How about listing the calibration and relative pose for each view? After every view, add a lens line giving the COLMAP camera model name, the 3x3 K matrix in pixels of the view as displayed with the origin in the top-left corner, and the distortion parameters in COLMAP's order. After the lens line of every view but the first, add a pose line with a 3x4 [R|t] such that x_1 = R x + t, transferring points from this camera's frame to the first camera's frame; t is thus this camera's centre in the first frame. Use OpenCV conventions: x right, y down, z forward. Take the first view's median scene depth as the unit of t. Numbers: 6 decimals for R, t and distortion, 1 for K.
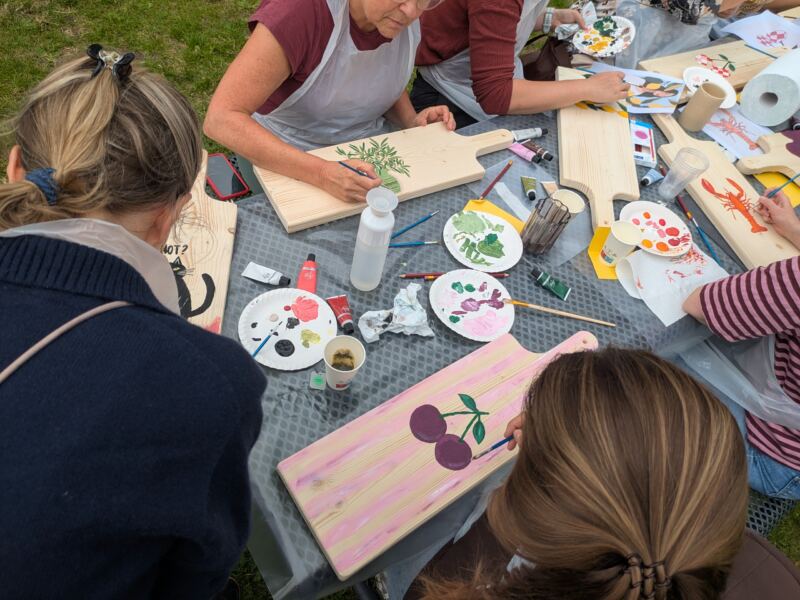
lens RADIAL K [[588.0, 0, 400.0], [0, 588.0, 300.0], [0, 0, 1]] dist [0.000538, -0.002129]
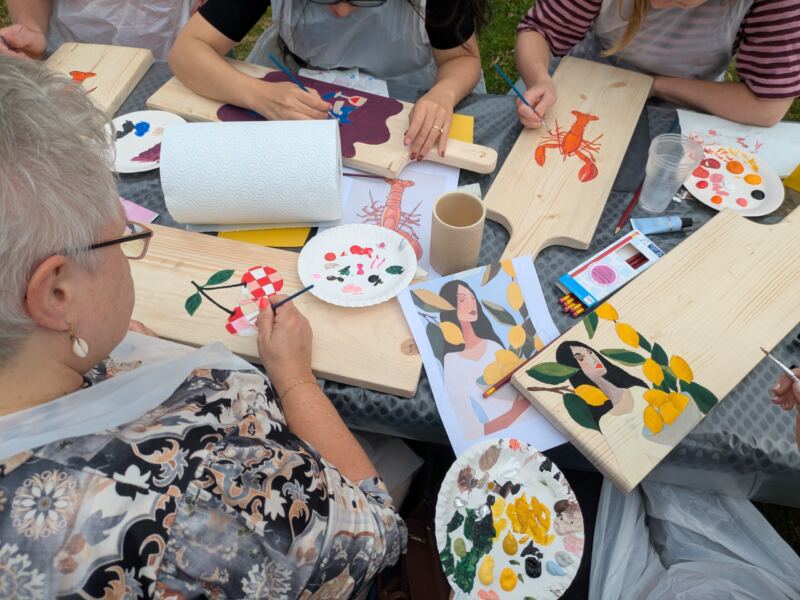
lens RADIAL K [[588.0, 0, 400.0], [0, 588.0, 300.0], [0, 0, 1]] dist [0.000538, -0.002129]
pose [[-0.718139, -0.643130, 0.265819, 0.395484], [0.491719, -0.198660, 0.847789, -0.867964], [-0.492431, 0.739539, 0.458905, 0.879991]]
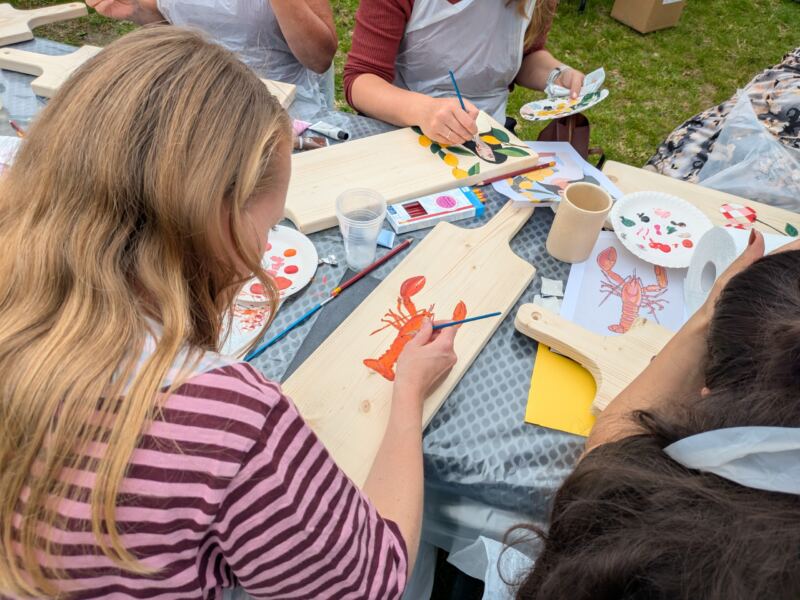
lens RADIAL K [[588.0, 0, 400.0], [0, 588.0, 300.0], [0, 0, 1]] dist [0.000538, -0.002129]
pose [[0.583977, 0.500073, -0.639451, 0.875592], [-0.635208, 0.771980, 0.023613, -0.182110], [0.505452, 0.392394, 0.768469, 0.527066]]
